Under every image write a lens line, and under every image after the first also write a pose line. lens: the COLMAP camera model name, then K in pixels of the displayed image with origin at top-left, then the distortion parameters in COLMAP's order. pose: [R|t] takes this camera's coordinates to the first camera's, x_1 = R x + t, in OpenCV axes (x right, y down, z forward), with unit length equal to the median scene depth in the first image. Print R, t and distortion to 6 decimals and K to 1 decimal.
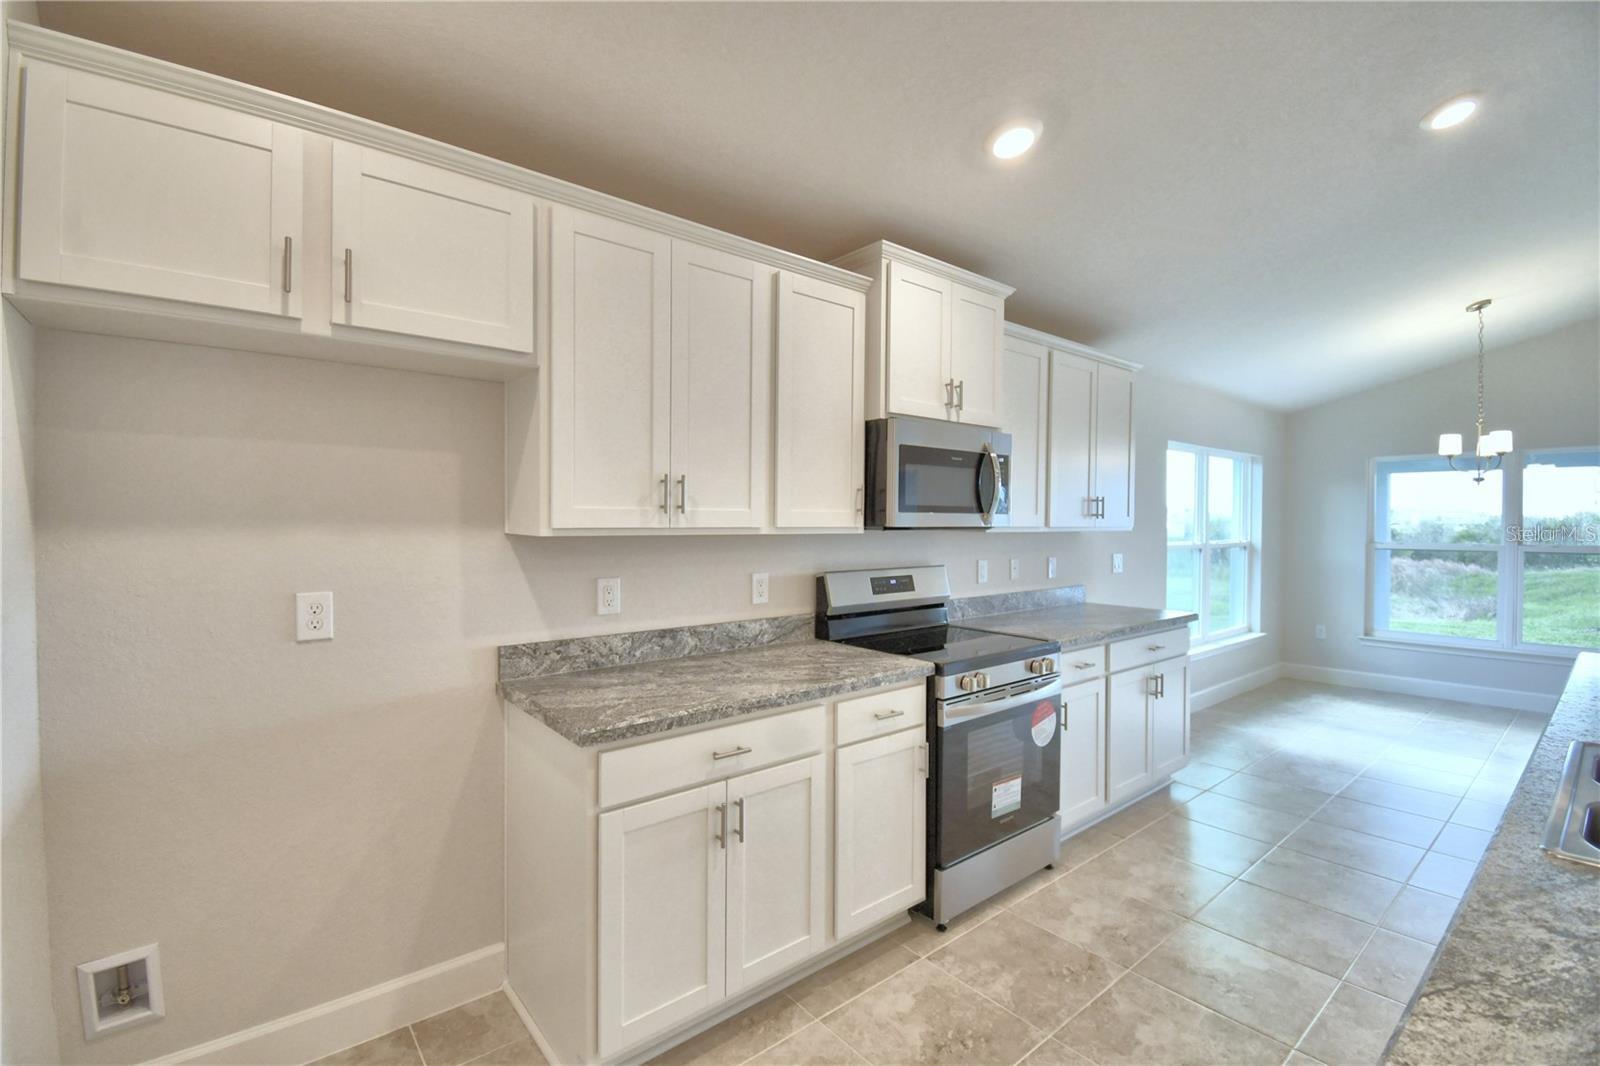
lens RADIAL K [[700.9, 0, 791.7], [0, 700.9, 529.8], [0, 0, 1]] dist [0.008837, -0.019027]
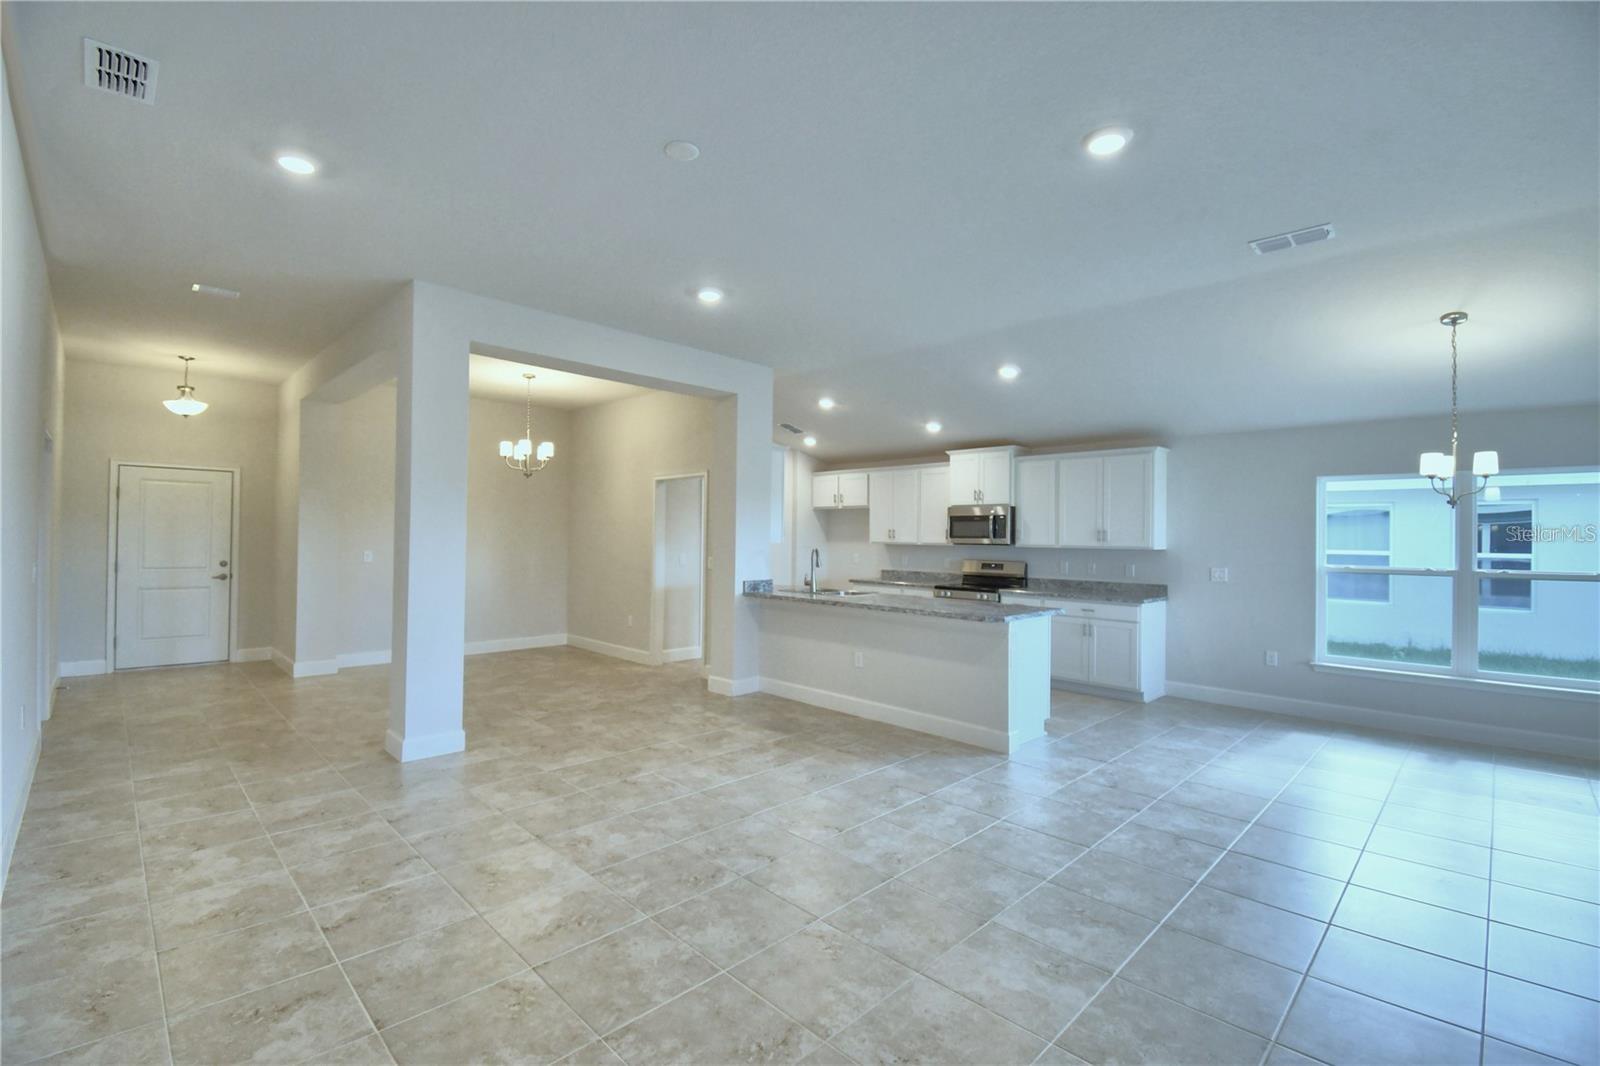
lens RADIAL K [[700.9, 0, 801.9], [0, 700.9, 532.7], [0, 0, 1]] dist [0.008837, -0.019027]
pose [[0.104820, -0.010989, -0.994430, 2.994956], [-0.028204, 0.999504, -0.014018, 0.011538], [0.994091, 0.029516, 0.104458, 0.045464]]
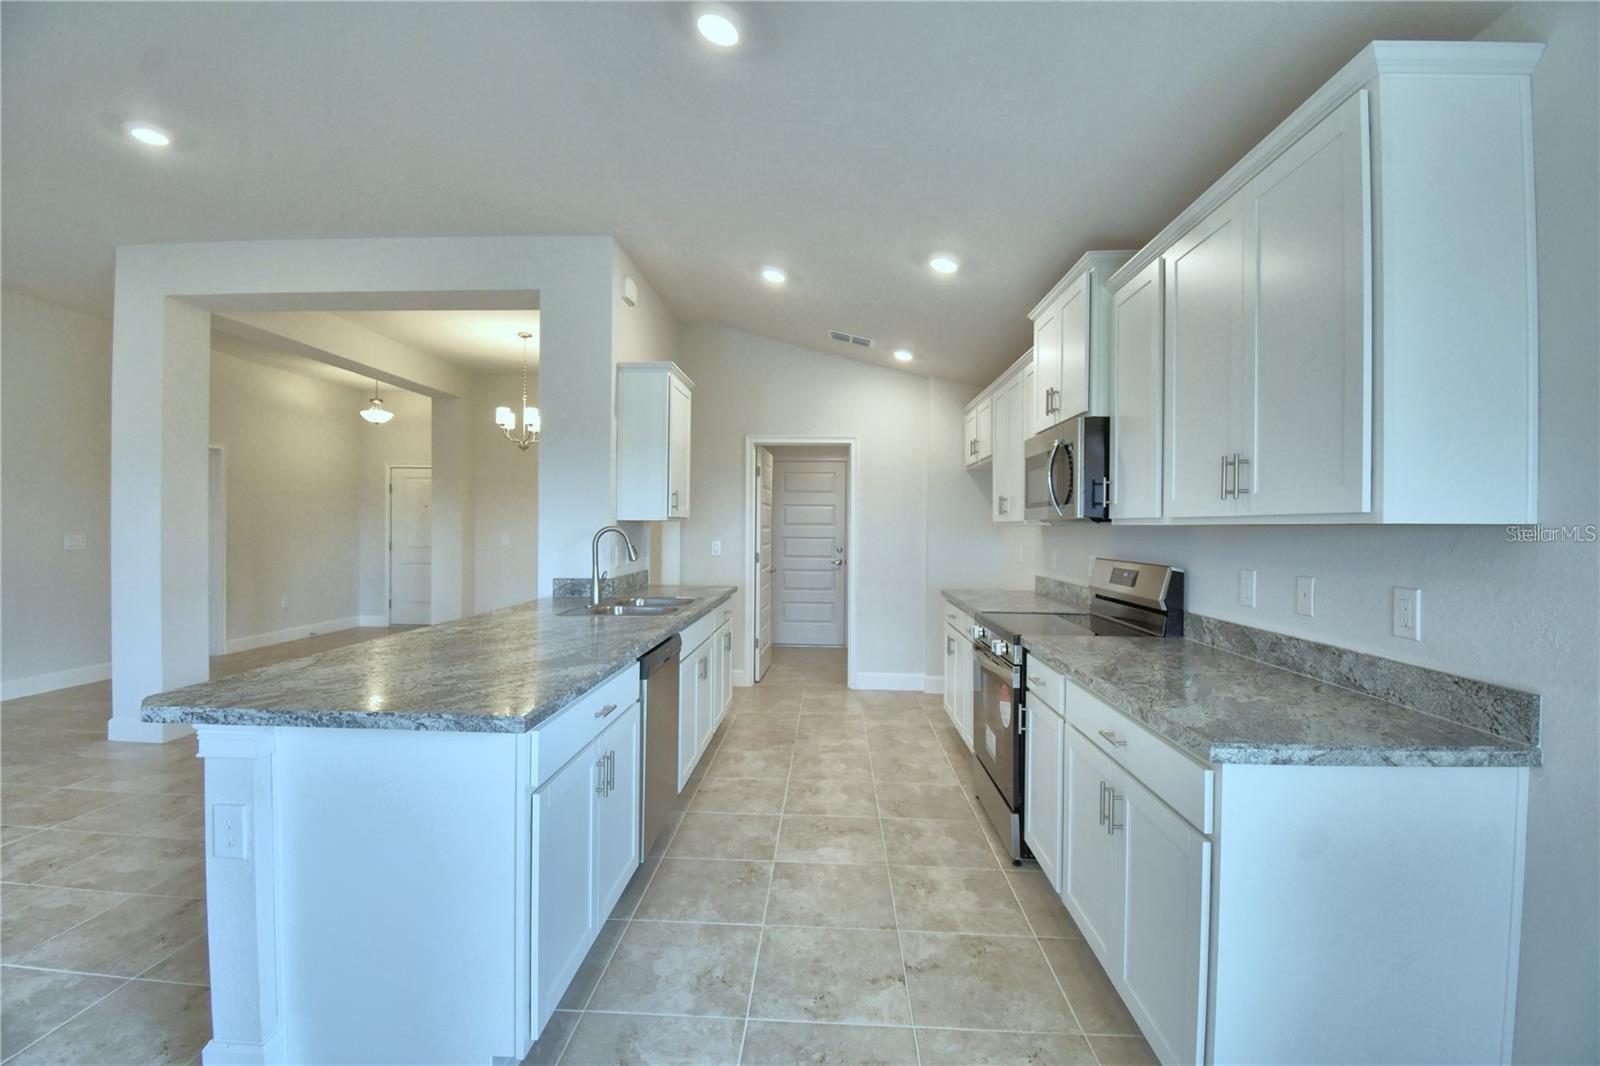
lens RADIAL K [[700.9, 0, 799.2], [0, 700.9, 533.2], [0, 0, 1]] dist [0.008837, -0.019027]
pose [[-0.665081, -0.005701, -0.746750, 1.404020], [-0.025571, 0.999558, 0.015143, 0.012024], [0.746333, 0.029167, -0.664933, 1.518410]]
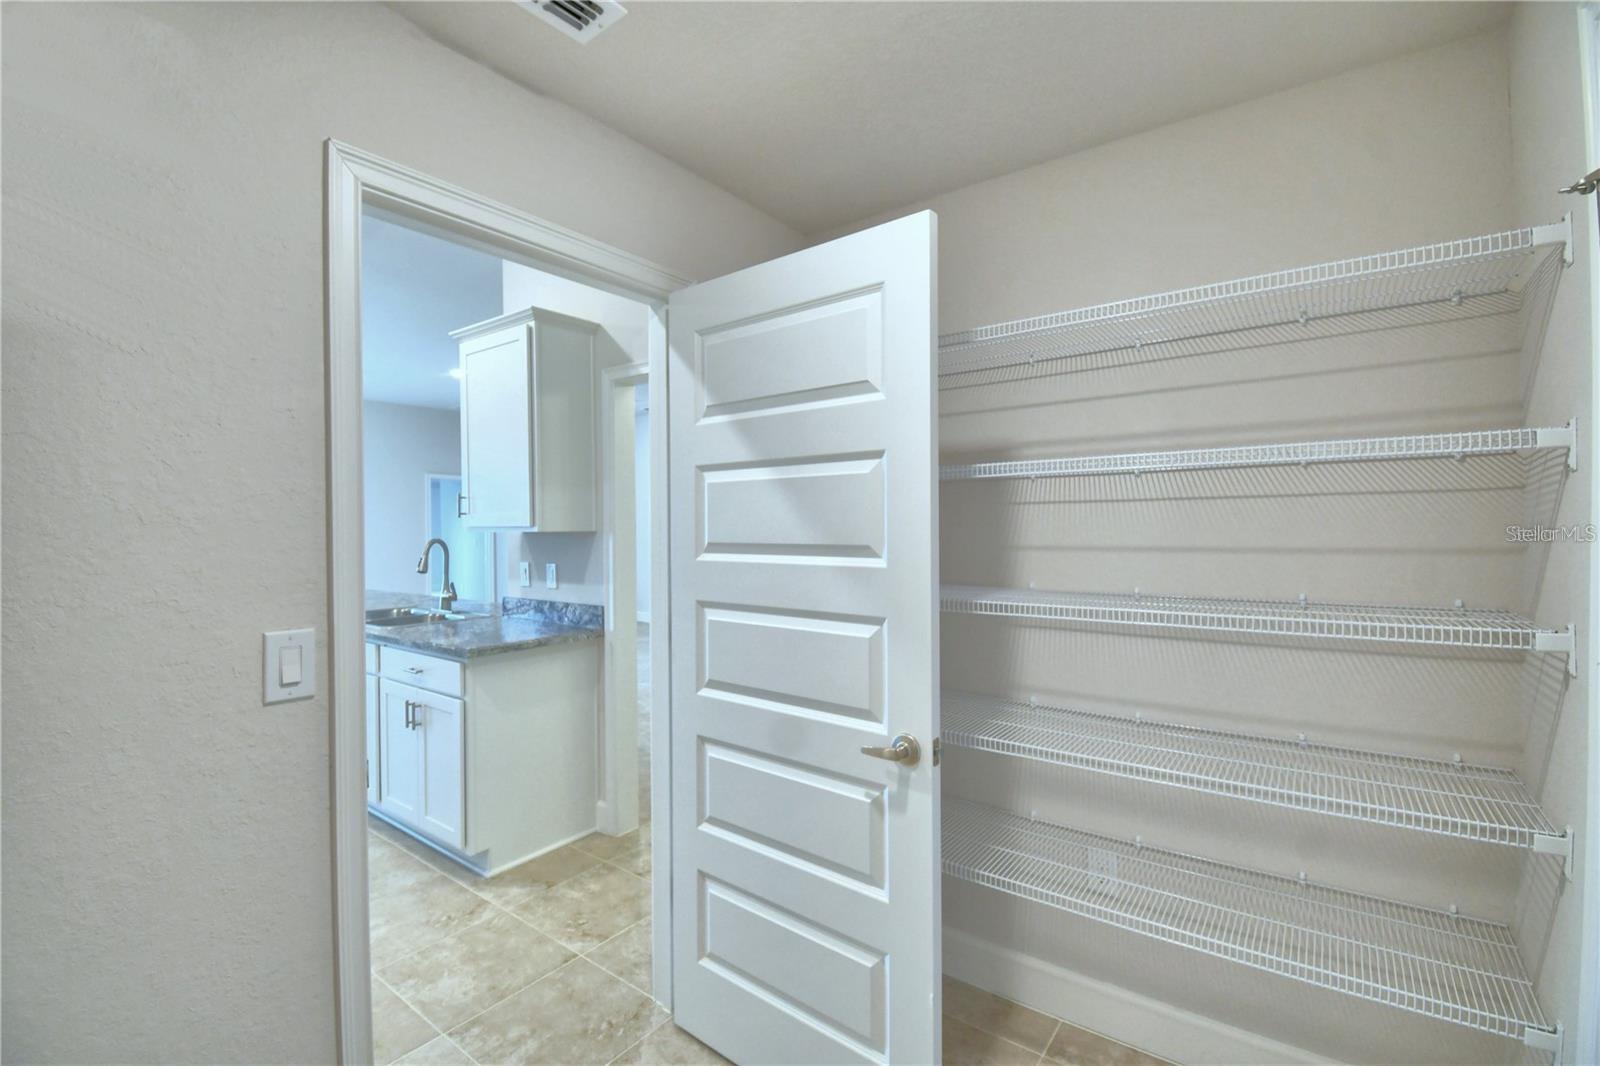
lens RADIAL K [[700.9, 0, 828.3], [0, 700.9, 534.6], [0, 0, 1]] dist [0.008837, -0.019027]
pose [[-0.267039, -0.017470, 0.963527, -0.951487], [0.020657, 0.999502, 0.023847, 0.003607], [-0.963464, 0.026272, -0.266545, -0.050266]]
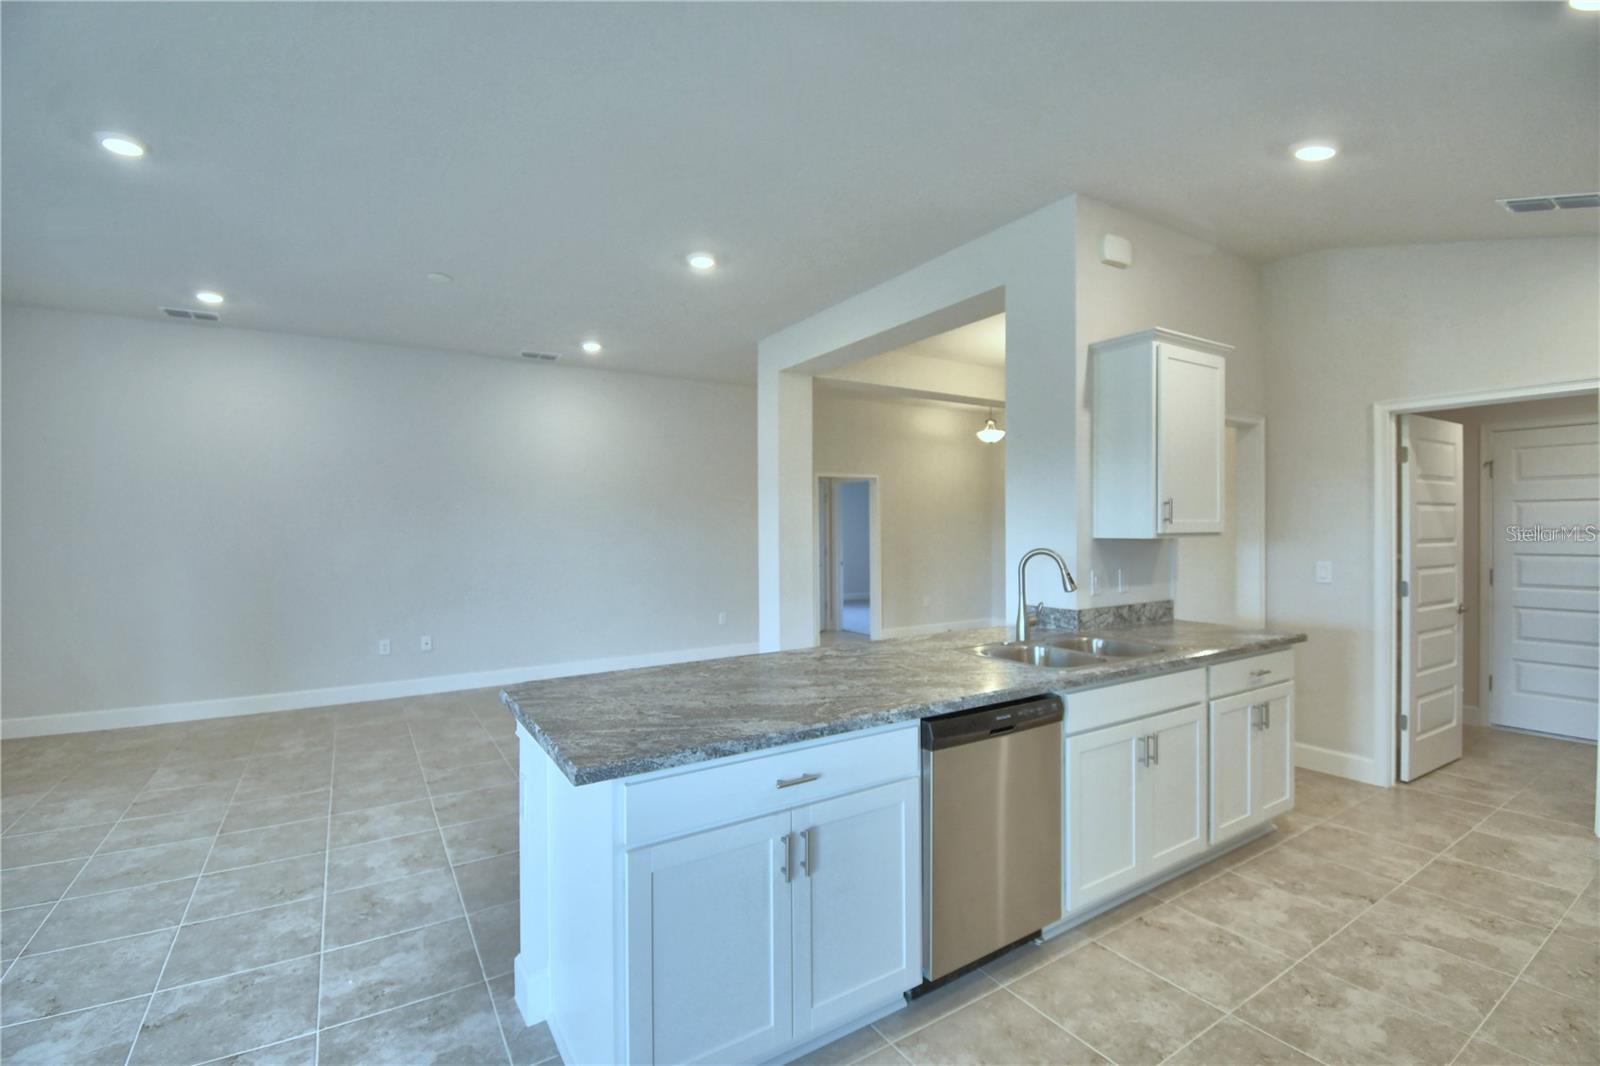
lens RADIAL K [[700.9, 0, 791.8], [0, 700.9, 529.5], [0, 0, 1]] dist [0.008837, -0.019027]
pose [[-0.992522, 0.000489, 0.122067, 0.888497], [0.002683, 0.999838, 0.017818, -0.023215], [-0.122039, 0.018012, -0.992362, 1.502354]]
